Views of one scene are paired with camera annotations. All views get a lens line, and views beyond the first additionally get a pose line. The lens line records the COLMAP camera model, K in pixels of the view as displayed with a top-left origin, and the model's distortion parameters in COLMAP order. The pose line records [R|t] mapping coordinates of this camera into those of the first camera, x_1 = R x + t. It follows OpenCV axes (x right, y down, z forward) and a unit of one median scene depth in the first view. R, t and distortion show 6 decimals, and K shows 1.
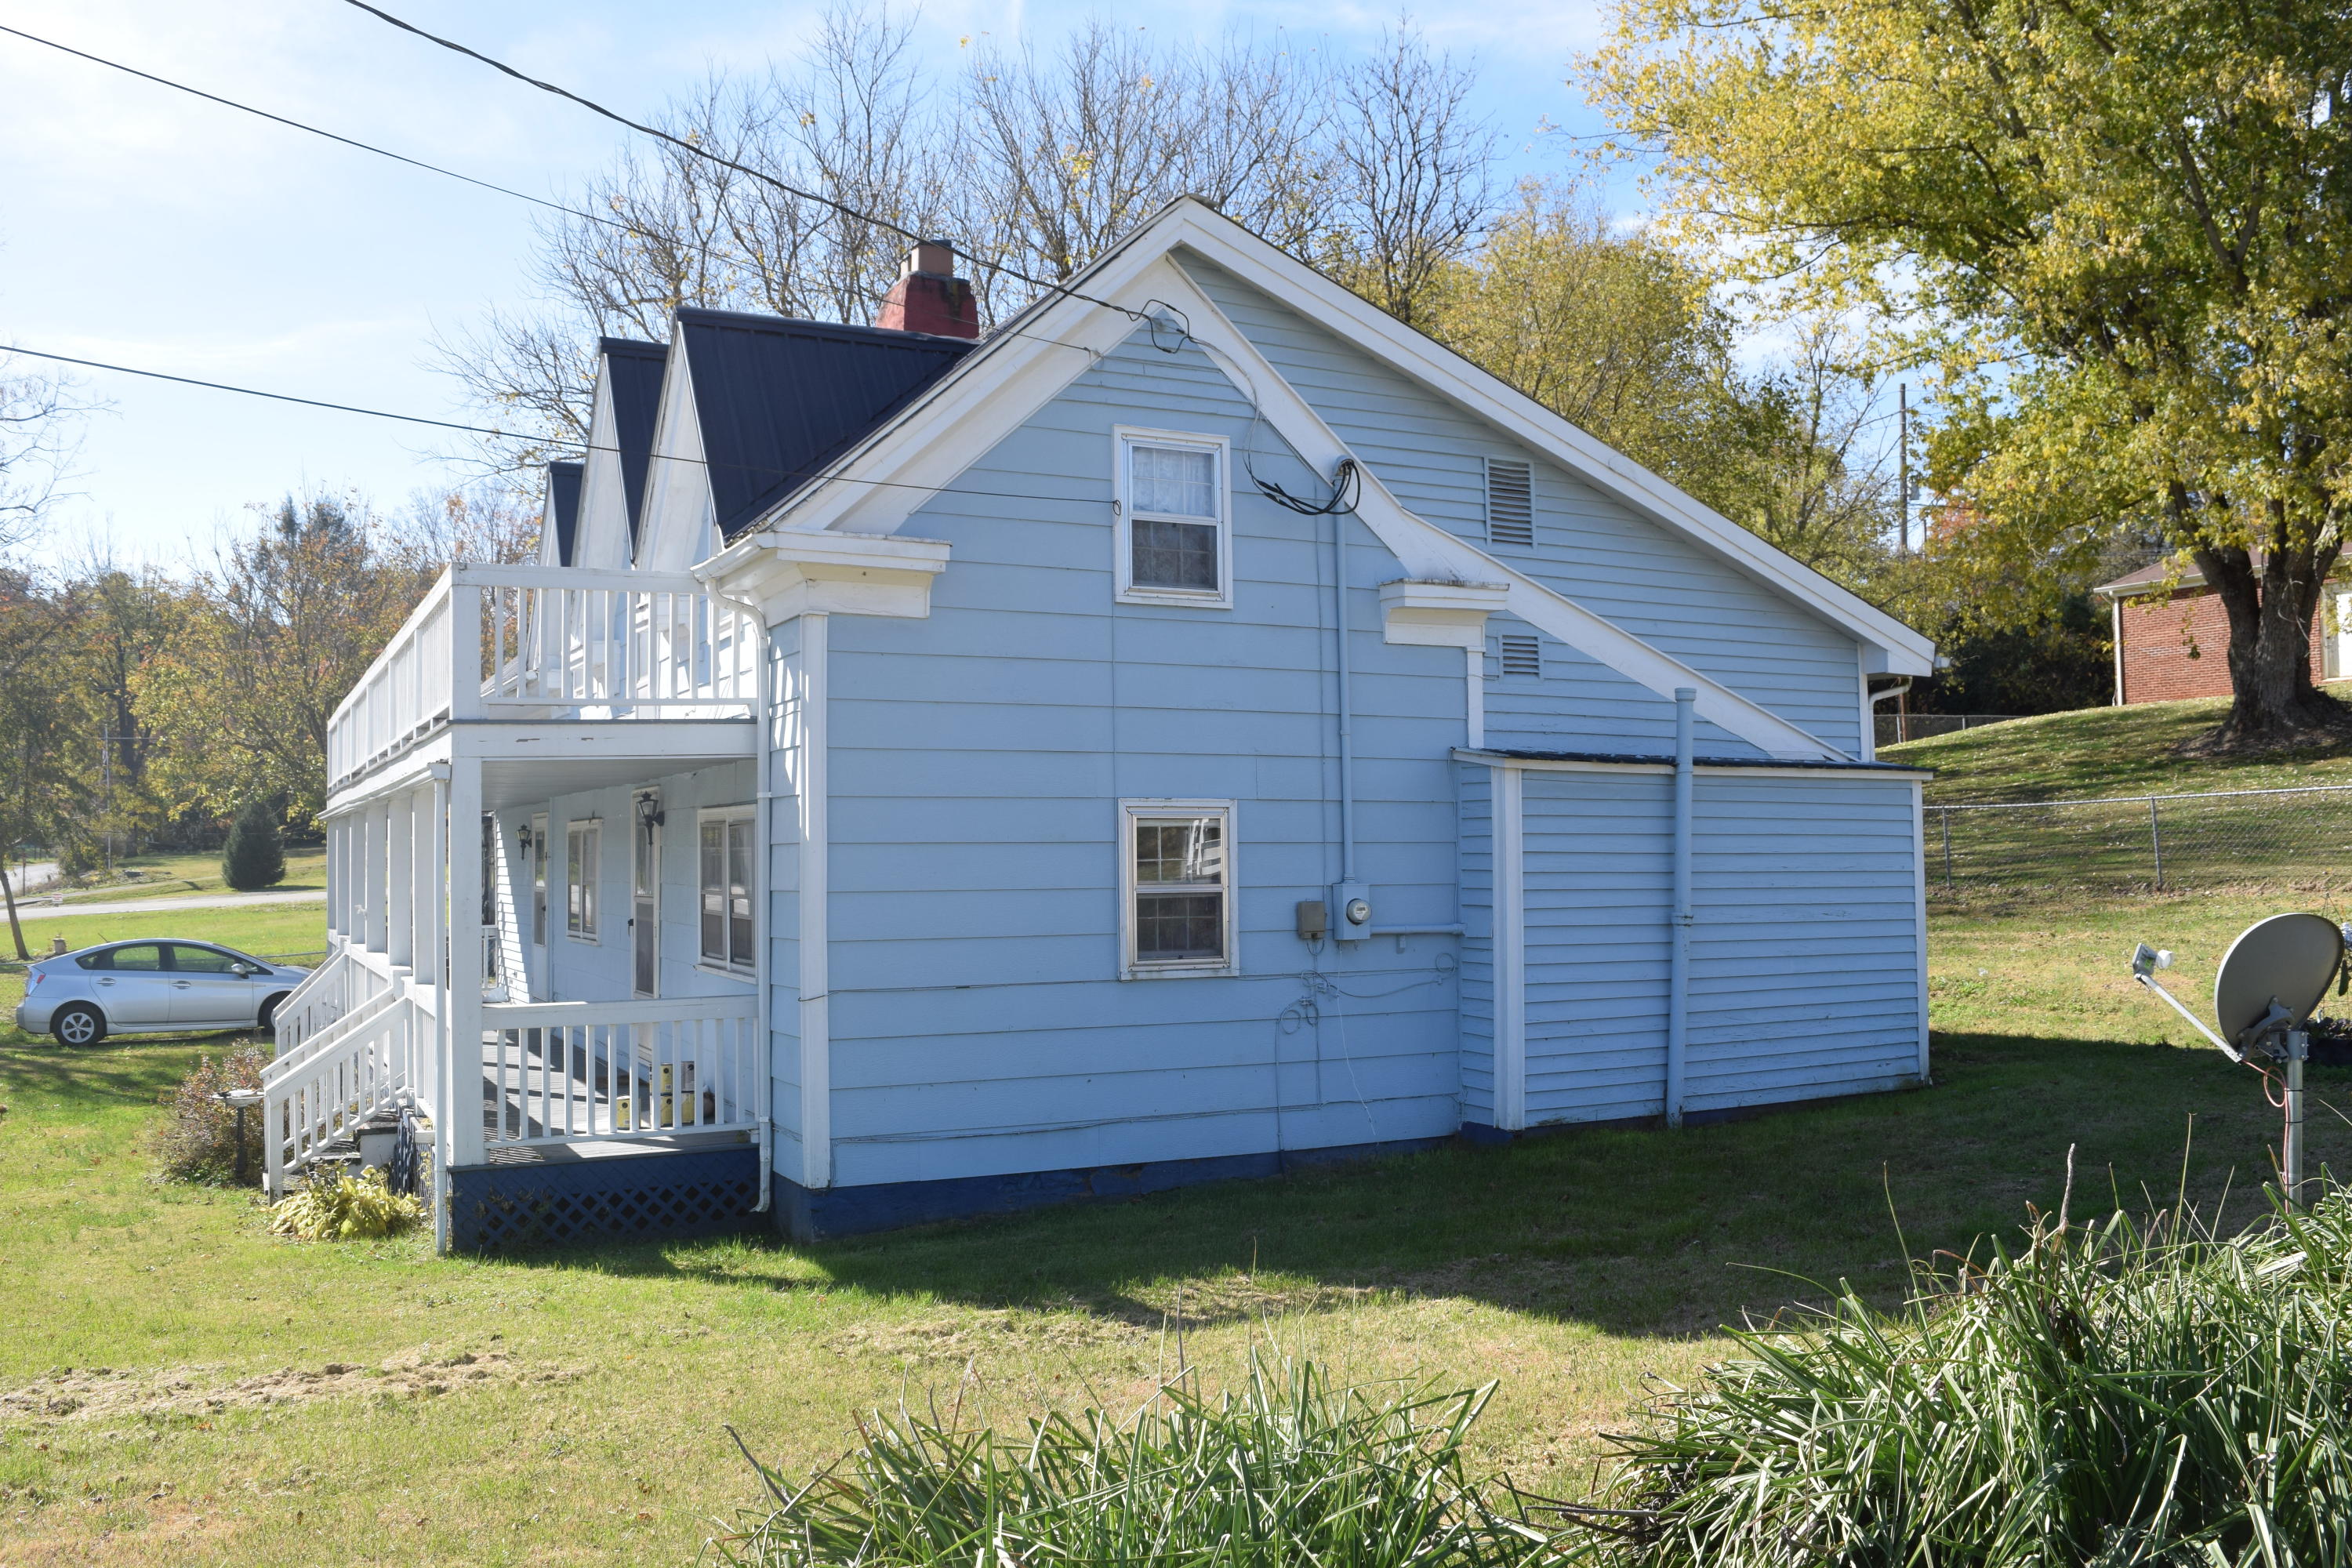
lens RADIAL K [[1928.1, 0, 1174.5], [0, 1928.1, 784.3], [0, 0, 1]] dist [-0.008833, -0.001327]
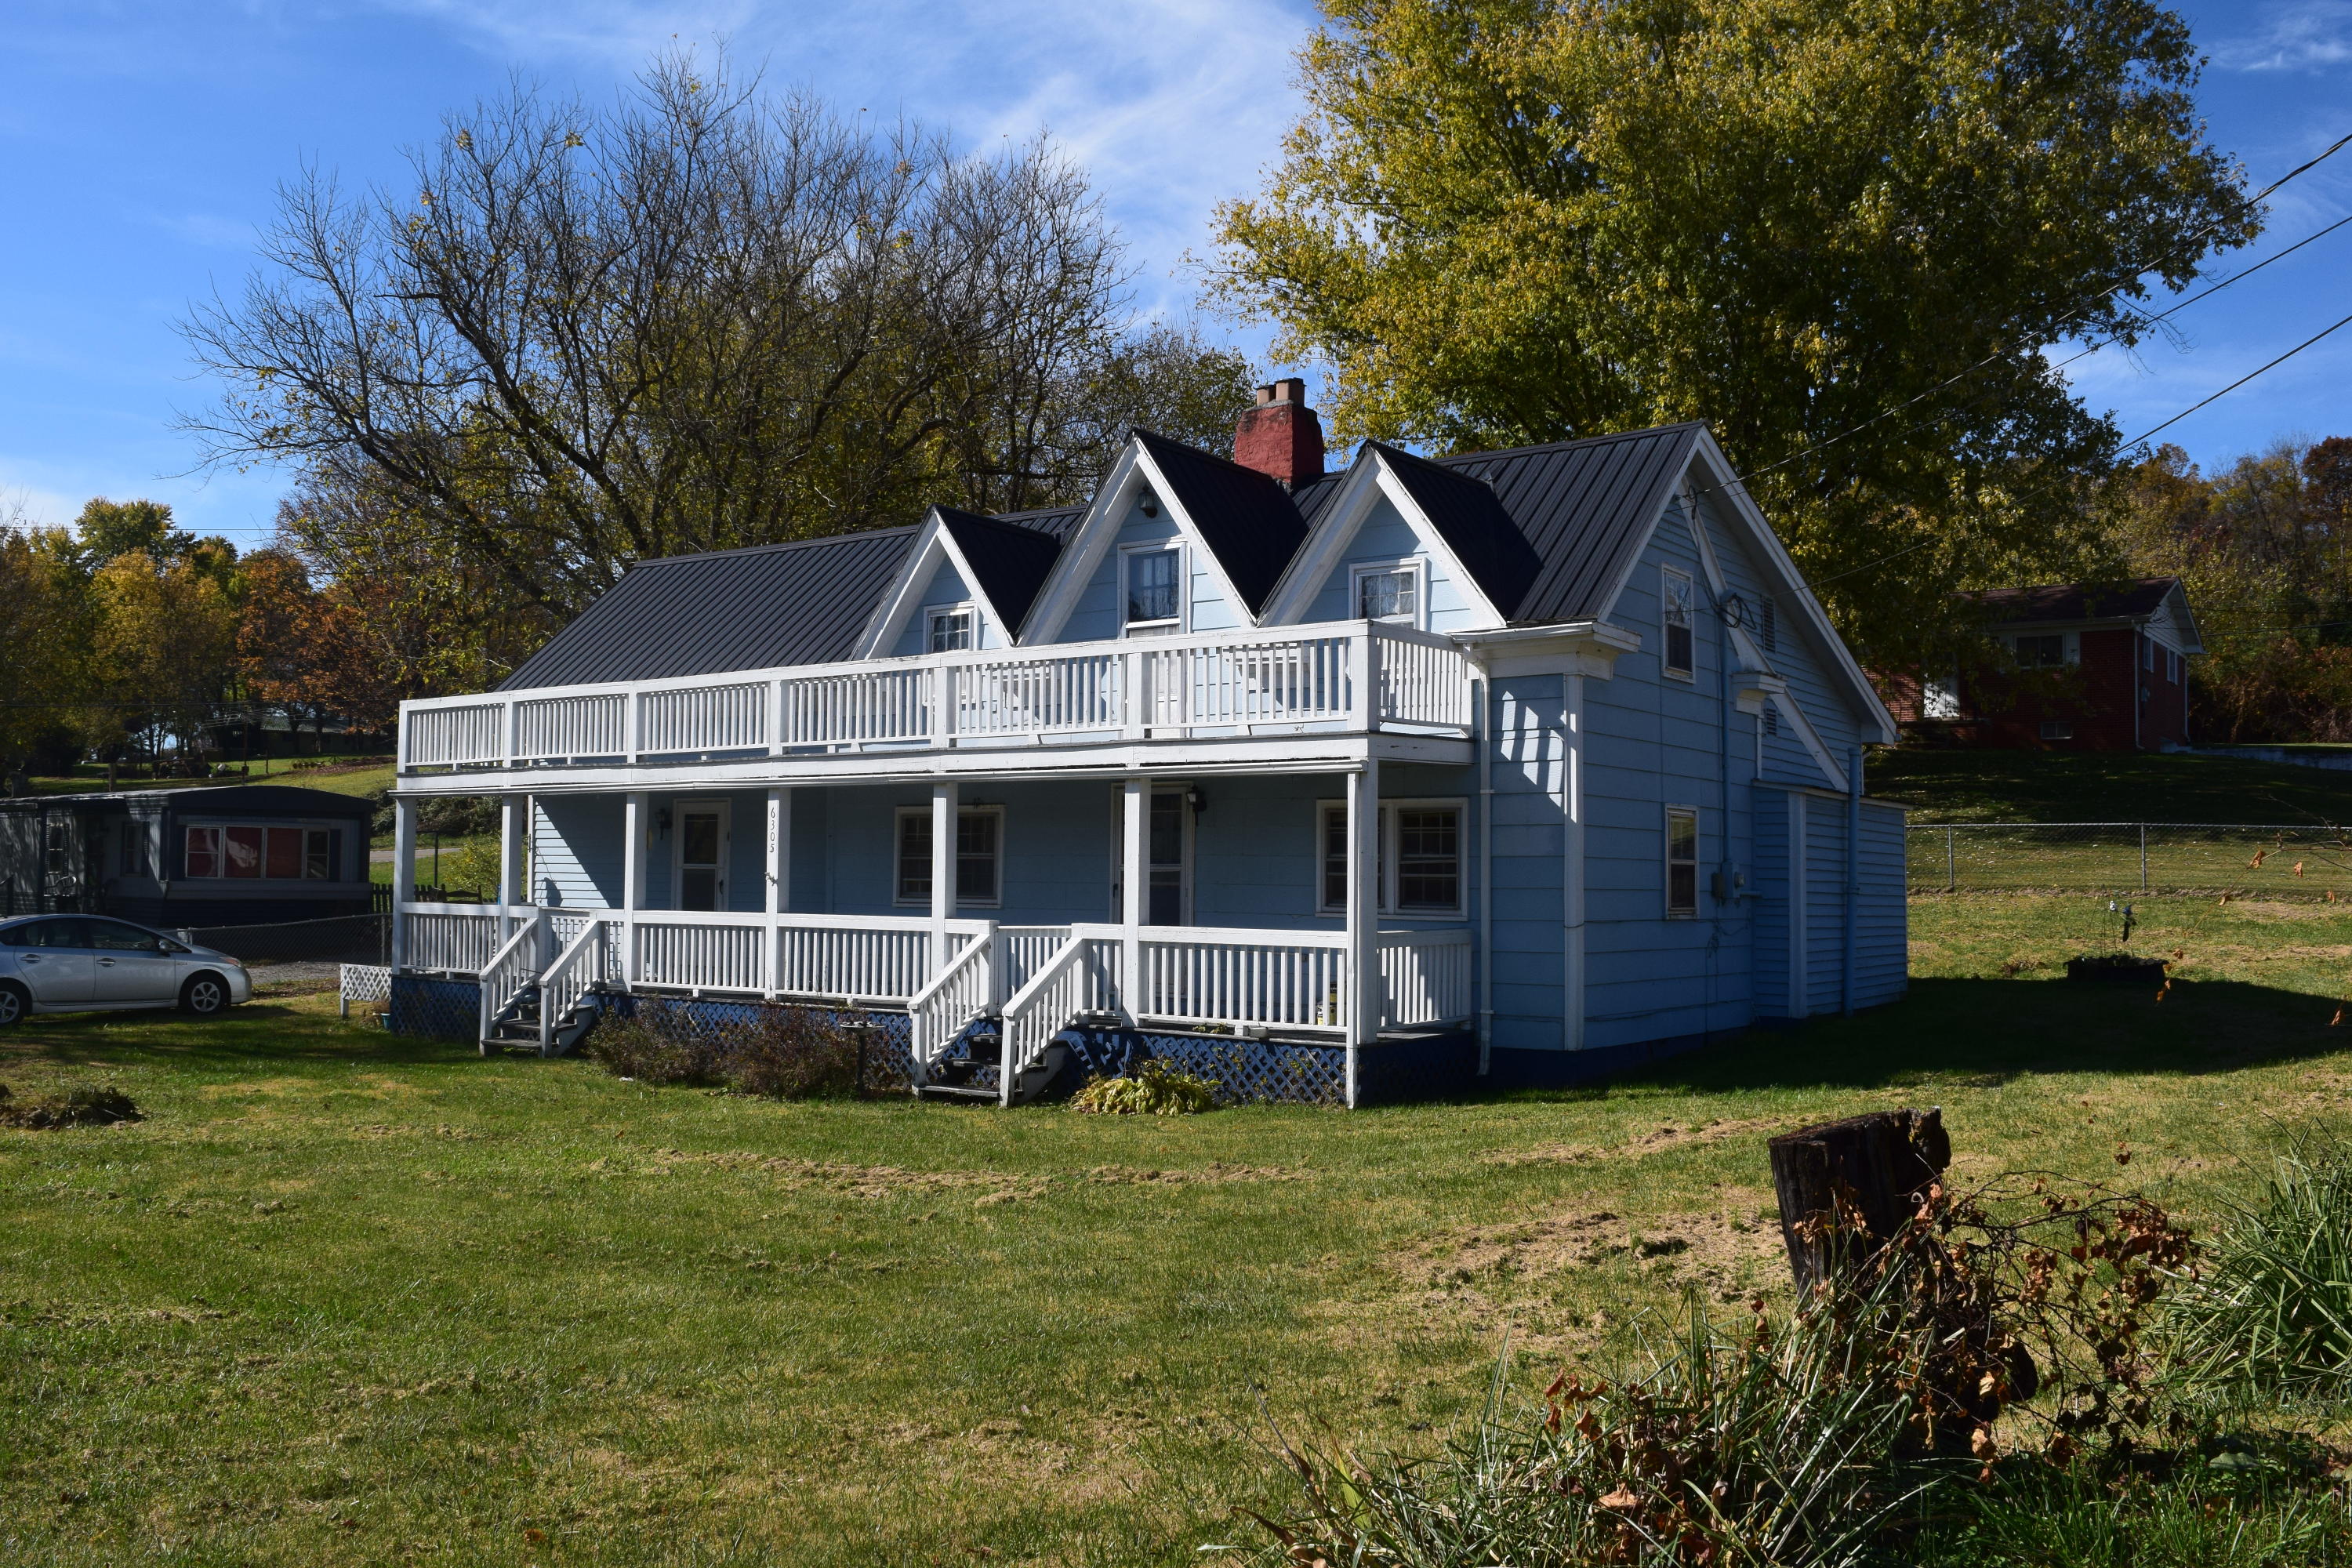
lens RADIAL K [[1928.1, 0, 1181.4], [0, 1928.1, 784.3], [0, 0, 1]] dist [-0.008833, -0.001327]
pose [[0.887336, 0.040333, 0.459355, -1.028646], [-0.035437, 0.999186, -0.019279, 0.034144], [-0.459759, 0.000829, 0.888043, -0.188283]]
